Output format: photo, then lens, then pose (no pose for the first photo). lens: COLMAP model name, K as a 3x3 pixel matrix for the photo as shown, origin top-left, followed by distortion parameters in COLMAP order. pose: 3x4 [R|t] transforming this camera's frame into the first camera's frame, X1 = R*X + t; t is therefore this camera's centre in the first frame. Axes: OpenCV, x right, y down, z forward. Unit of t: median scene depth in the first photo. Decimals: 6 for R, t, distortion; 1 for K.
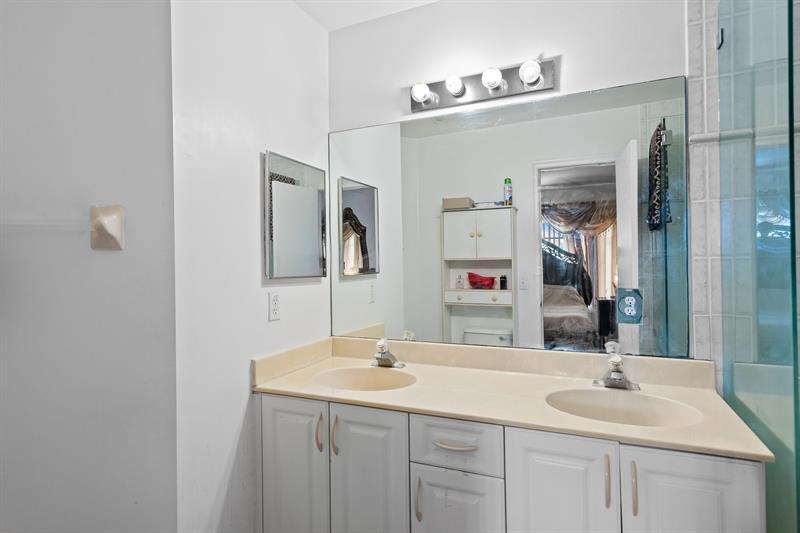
lens RADIAL K [[440.7, 0, 400.0], [0, 440.7, 266.5], [0, 0, 1]] dist [0.003265, 0.000861]
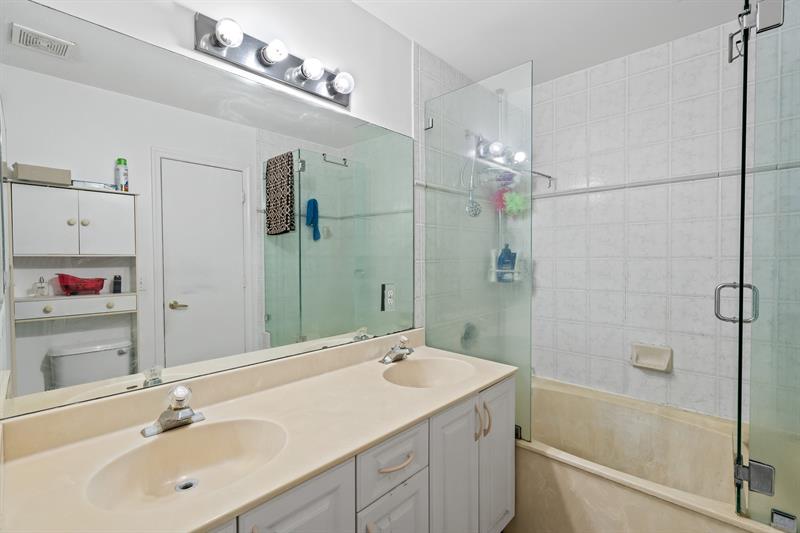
lens RADIAL K [[362.5, 0, 398.3], [0, 362.5, 265.0], [0, 0, 1]] dist [-0.001821, -0.000030]
pose [[0.324837, -0.009772, 0.945720, -0.234384], [-0.004020, 0.999923, 0.011714, -0.009707], [-0.945762, -0.007607, 0.324772, 0.289983]]
